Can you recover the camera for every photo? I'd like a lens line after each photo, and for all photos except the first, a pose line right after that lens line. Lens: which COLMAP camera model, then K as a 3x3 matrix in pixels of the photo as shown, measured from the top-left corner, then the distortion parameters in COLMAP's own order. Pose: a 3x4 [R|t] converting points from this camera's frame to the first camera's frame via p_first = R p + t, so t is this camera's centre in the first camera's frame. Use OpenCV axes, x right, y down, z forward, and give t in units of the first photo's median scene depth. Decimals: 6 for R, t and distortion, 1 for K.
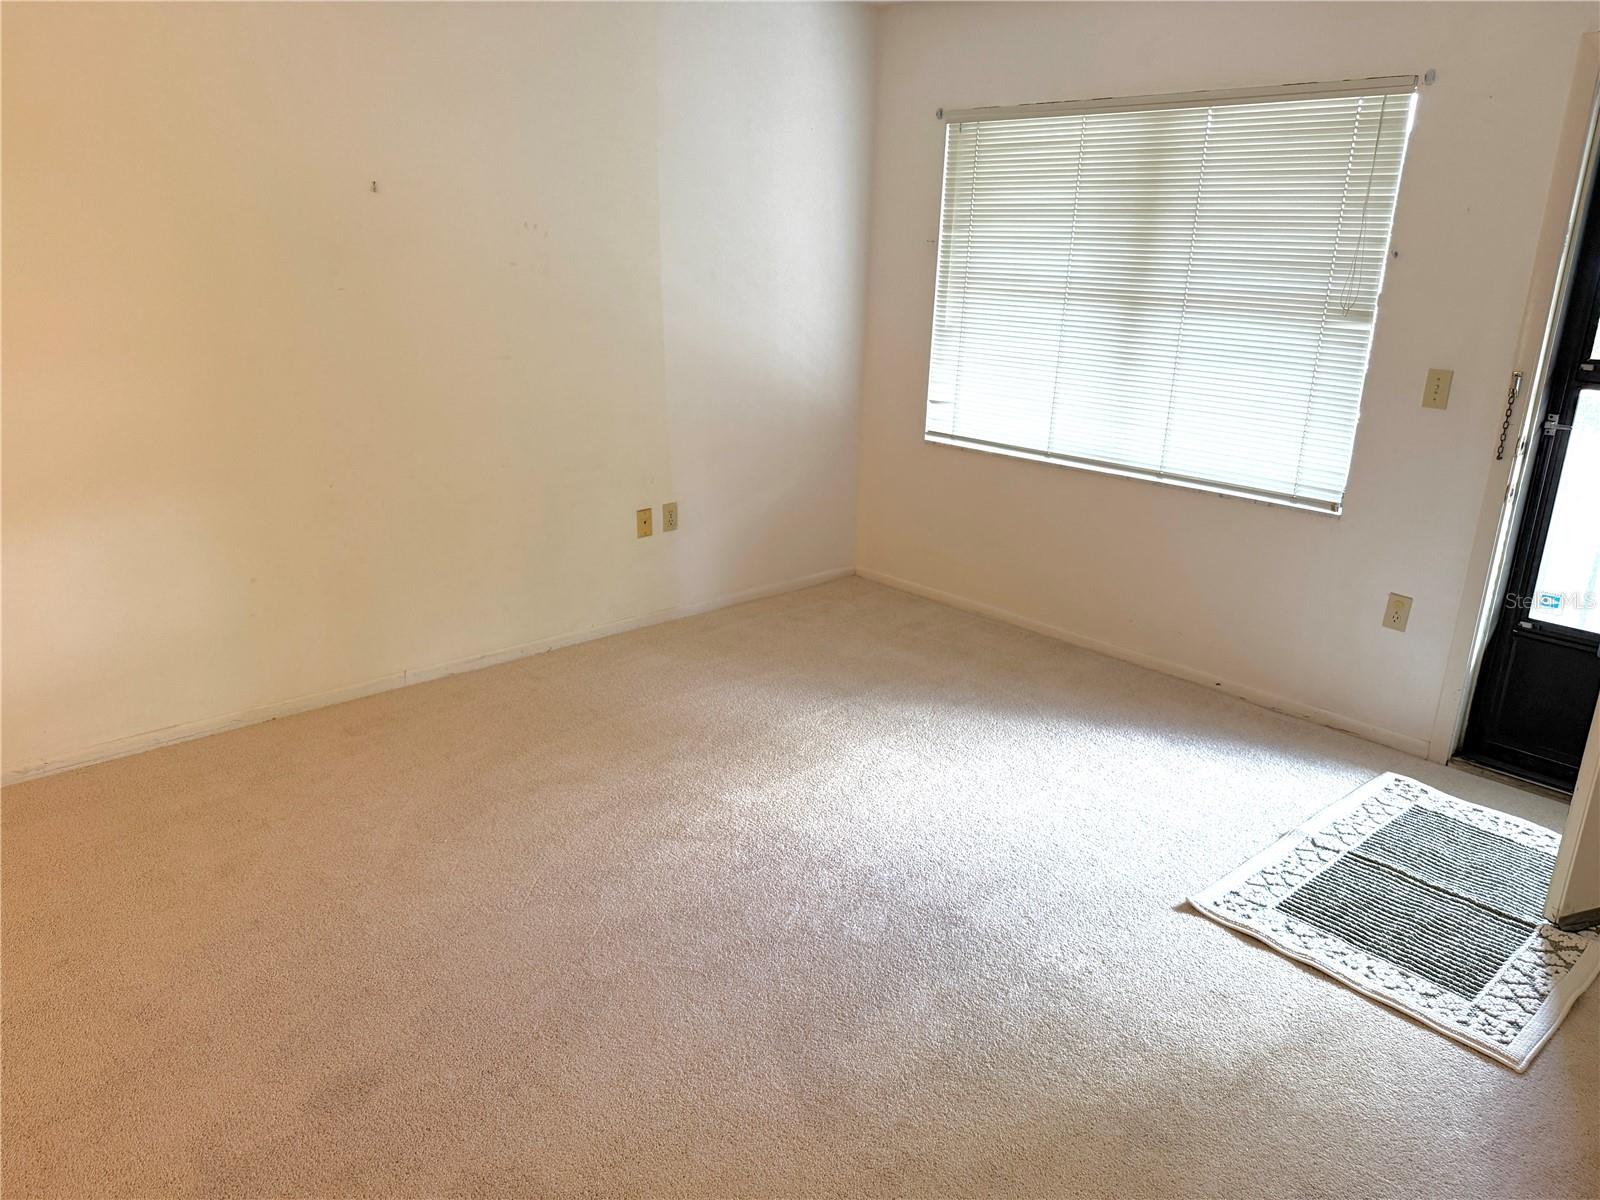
lens RADIAL K [[1142.7, 0, 800.0], [0, 1142.7, 600.0], [0, 0, 1]] dist [0.032112, -0.048996]
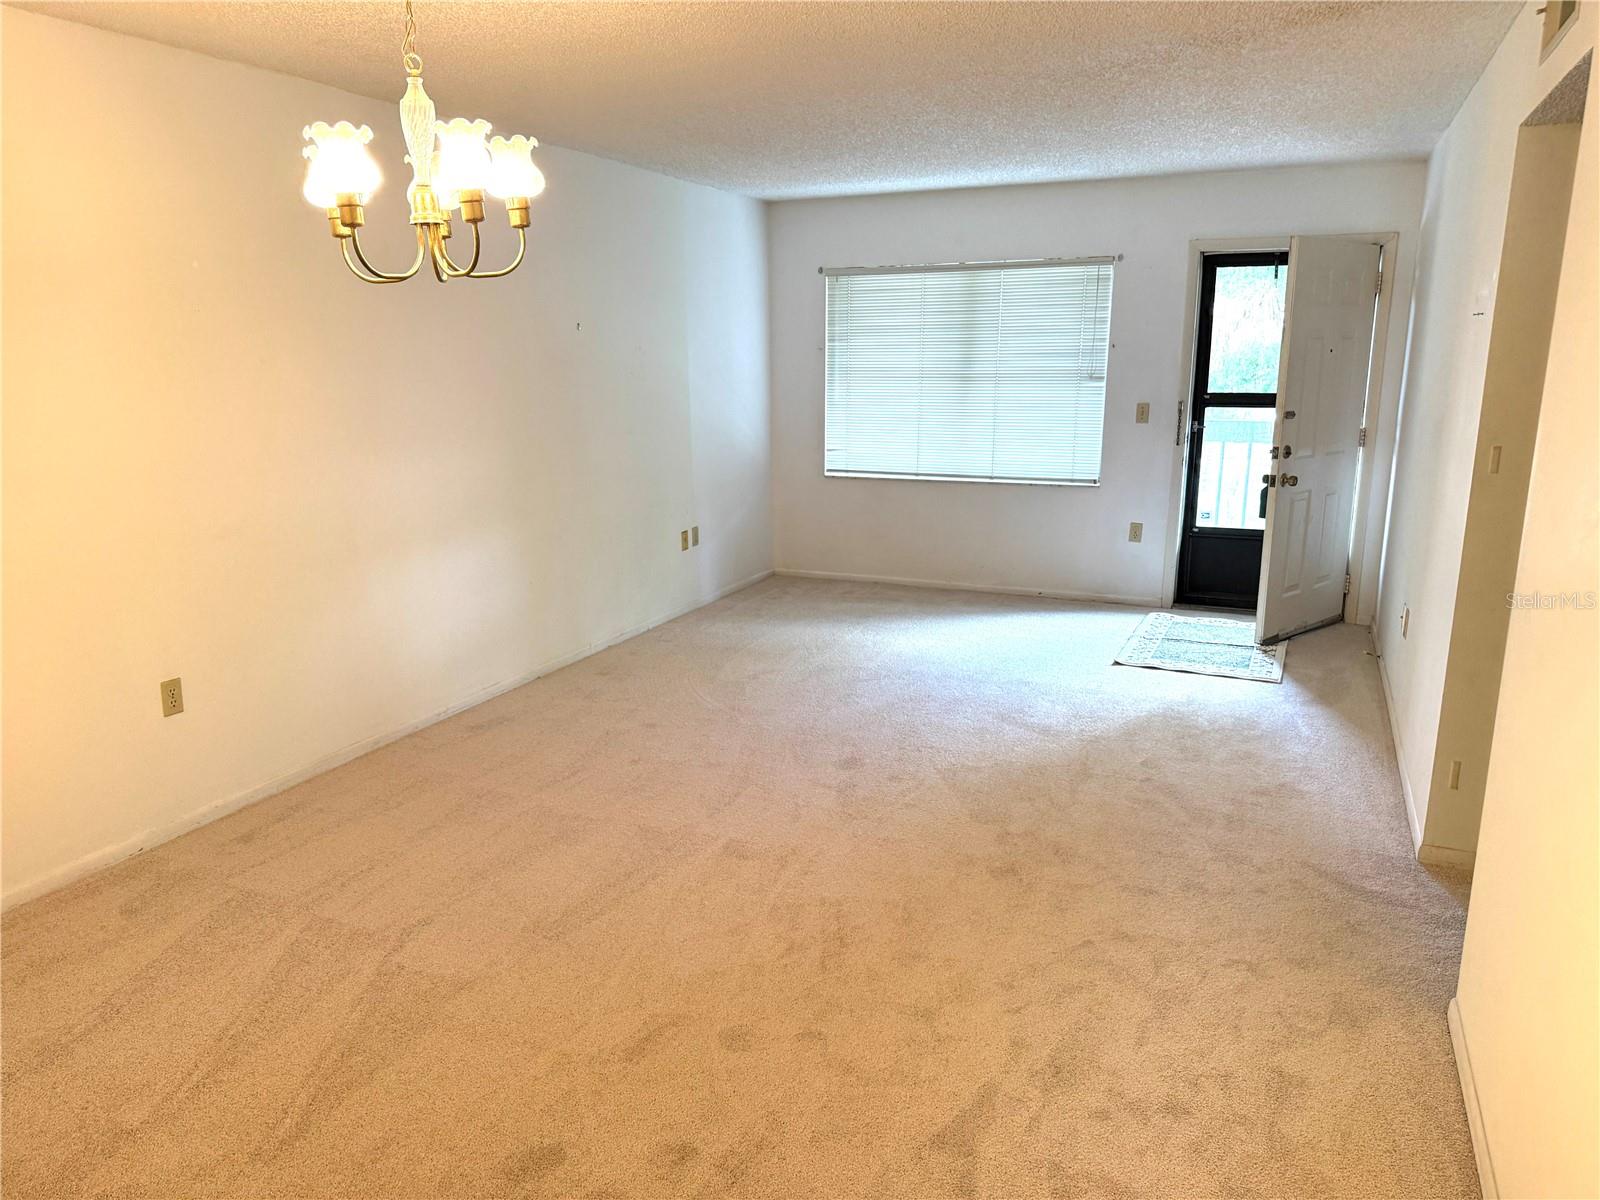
lens RADIAL K [[1125.8, 0, 800.0], [0, 1125.8, 600.0], [0, 0, 1]] dist [0.092980, -0.139088]
pose [[0.917978, -0.119894, 0.378076, -0.641284], [0.150008, 0.987362, -0.051116, 0.121173], [-0.367169, 0.103637, 0.924363, -0.460609]]
